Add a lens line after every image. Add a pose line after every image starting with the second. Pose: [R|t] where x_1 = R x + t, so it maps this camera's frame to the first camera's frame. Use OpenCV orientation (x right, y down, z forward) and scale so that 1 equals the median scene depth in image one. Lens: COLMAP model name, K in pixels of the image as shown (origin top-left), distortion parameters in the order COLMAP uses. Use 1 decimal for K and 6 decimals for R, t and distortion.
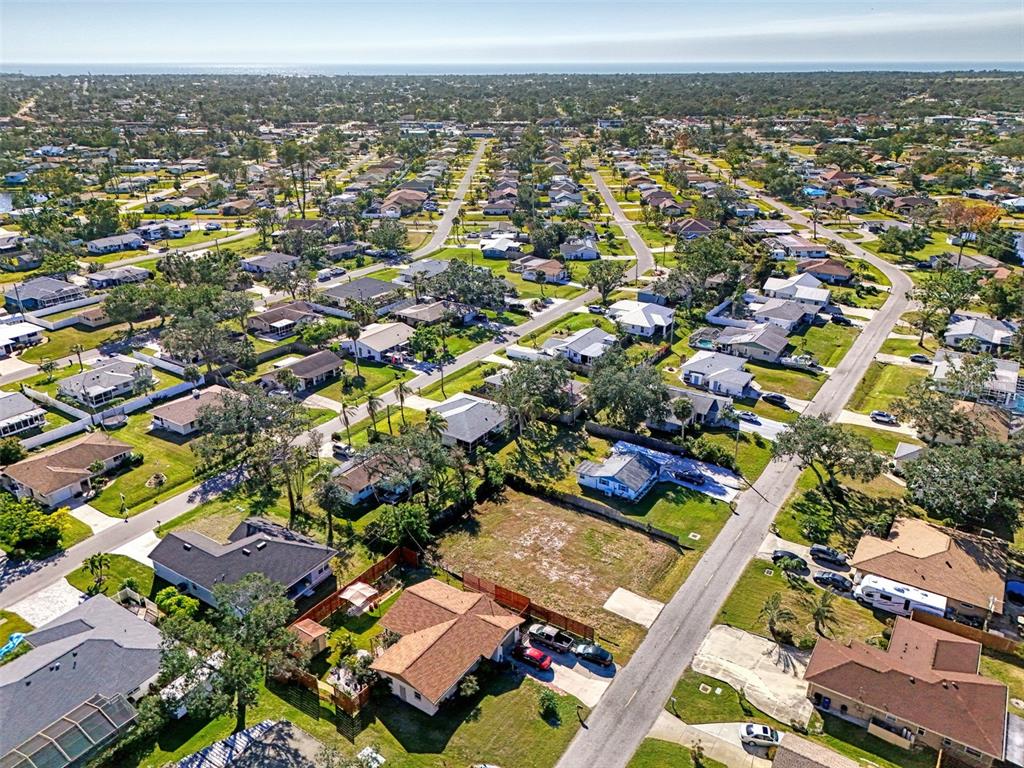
lens RADIAL K [[750.7, 0, 505.0], [0, 750.7, 381.7], [0, 0, 1]] dist [0.080087, -0.084006]
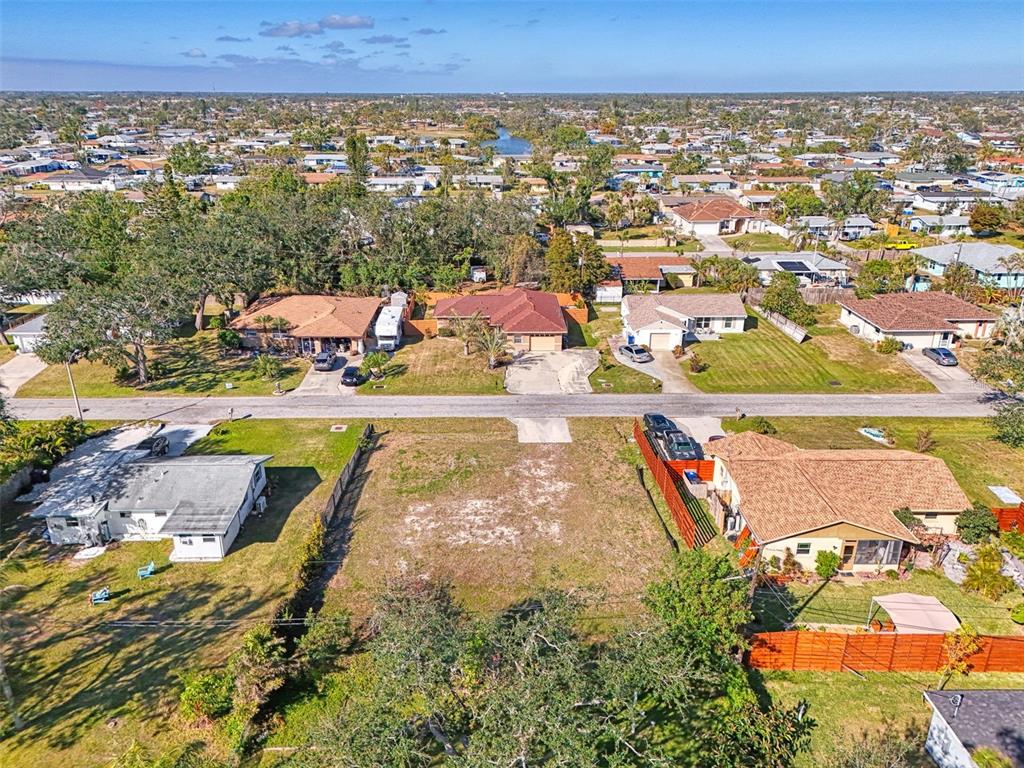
lens RADIAL K [[750.7, 0, 508.2], [0, 750.7, 390.6], [0, 0, 1]] dist [0.080087, -0.084006]
pose [[-0.569144, -0.294999, 0.767496, -0.283127], [0.325280, 0.776497, 0.539672, -0.107736], [-0.755161, 0.556802, -0.345982, 0.991316]]
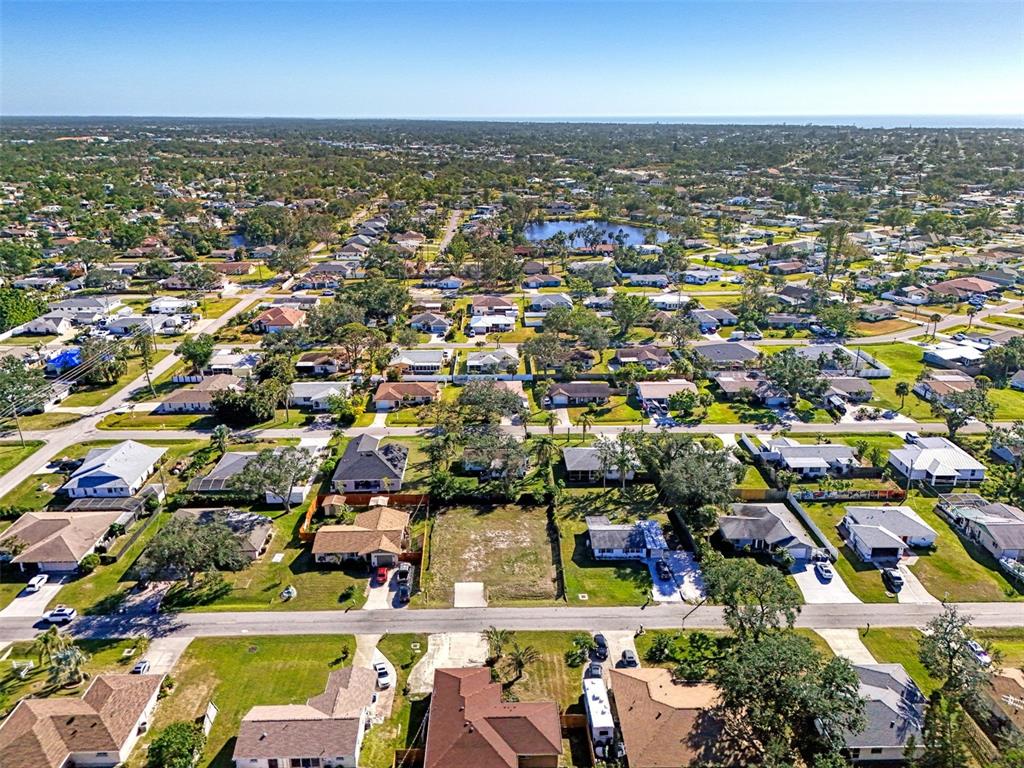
lens RADIAL K [[750.7, 0, 503.1], [0, 750.7, 380.6], [0, 0, 1]] dist [0.080087, -0.084006]
pose [[0.569399, 0.277293, -0.773882, 0.882392], [-0.320768, 0.941713, 0.101418, -0.163016], [0.756897, 0.190489, 0.625156, 0.119860]]
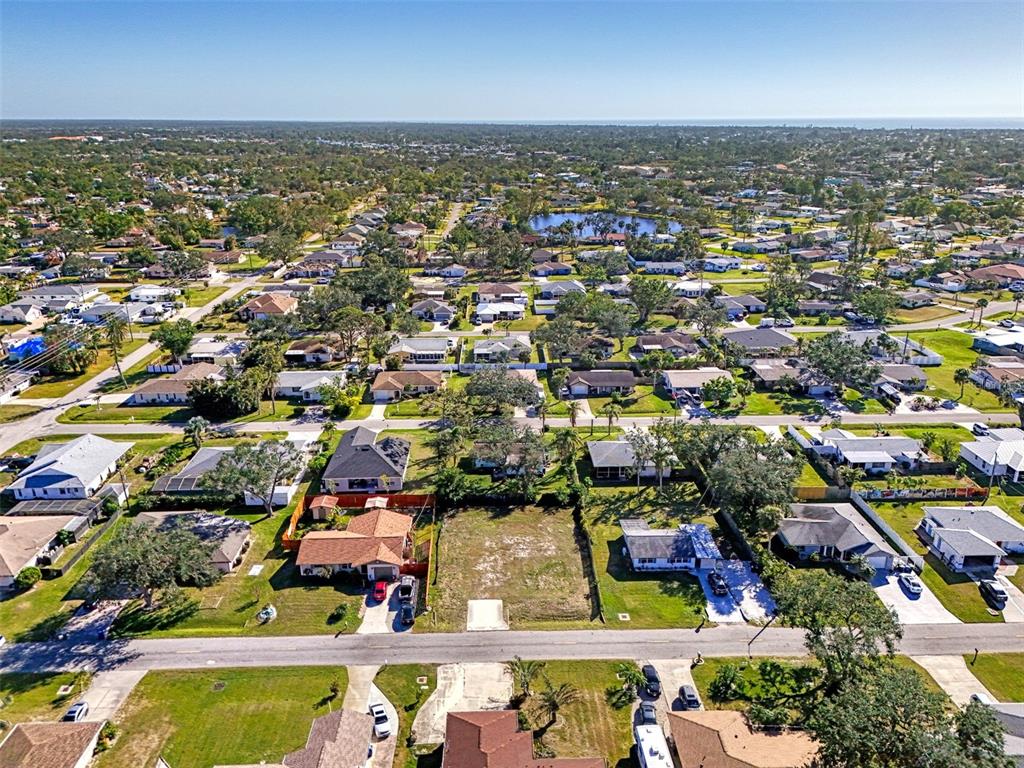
lens RADIAL K [[750.7, 0, 508.0], [0, 750.7, 384.2], [0, 0, 1]] dist [0.080087, -0.084006]
pose [[0.575619, 0.275745, -0.769823, 0.737280], [-0.319260, 0.942495, 0.098874, -0.105299], [0.752819, 0.188860, 0.630552, 0.217890]]
